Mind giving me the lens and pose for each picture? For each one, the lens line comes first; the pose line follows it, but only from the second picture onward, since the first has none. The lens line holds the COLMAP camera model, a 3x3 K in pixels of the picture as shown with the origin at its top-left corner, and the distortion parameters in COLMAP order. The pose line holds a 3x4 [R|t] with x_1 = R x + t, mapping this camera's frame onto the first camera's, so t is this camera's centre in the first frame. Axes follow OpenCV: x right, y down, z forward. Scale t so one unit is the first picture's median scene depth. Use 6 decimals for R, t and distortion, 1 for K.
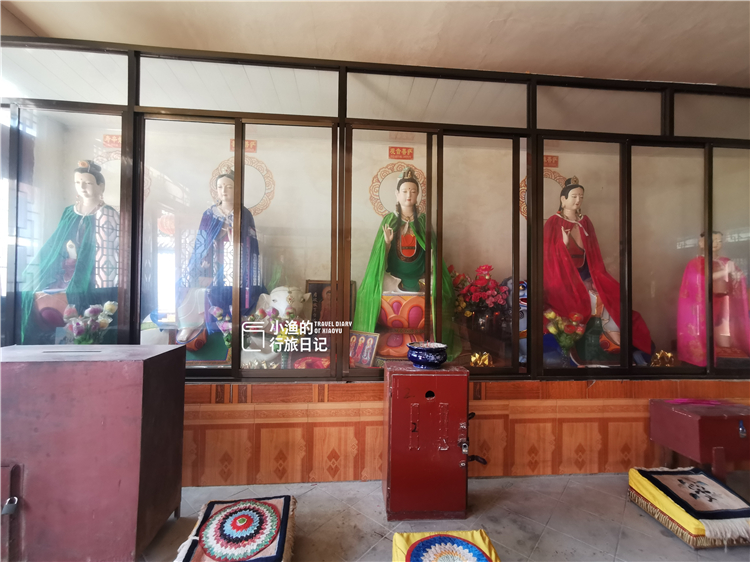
lens RADIAL K [[342.3, 0, 374.8], [0, 342.3, 293.2], [0, 0, 1]] dist [0.117696, -0.051289]
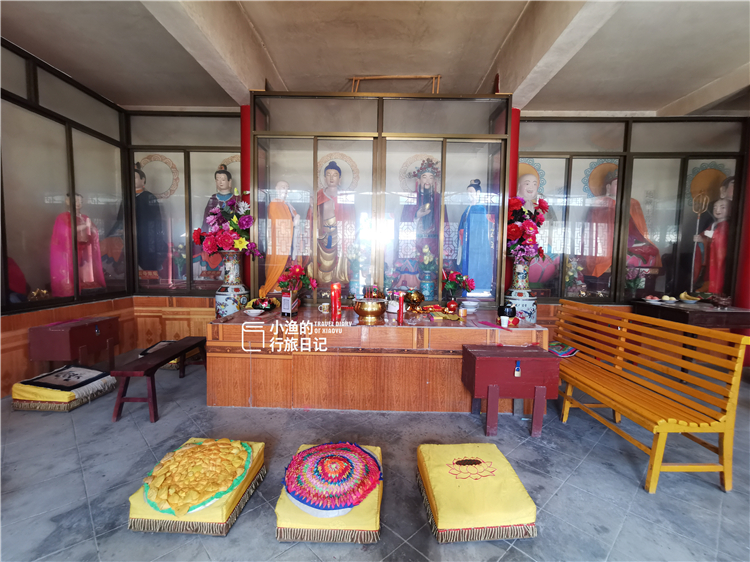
lens RADIAL K [[327.6, 0, 375.0], [0, 327.6, 281.0], [0, 0, 1]] dist [0.000580, -0.000282]
pose [[0.091806, -0.070363, 0.993288, -0.186271], [-0.029239, 0.996880, 0.073320, 0.029060], [-0.995348, -0.035774, 0.089462, -0.214314]]
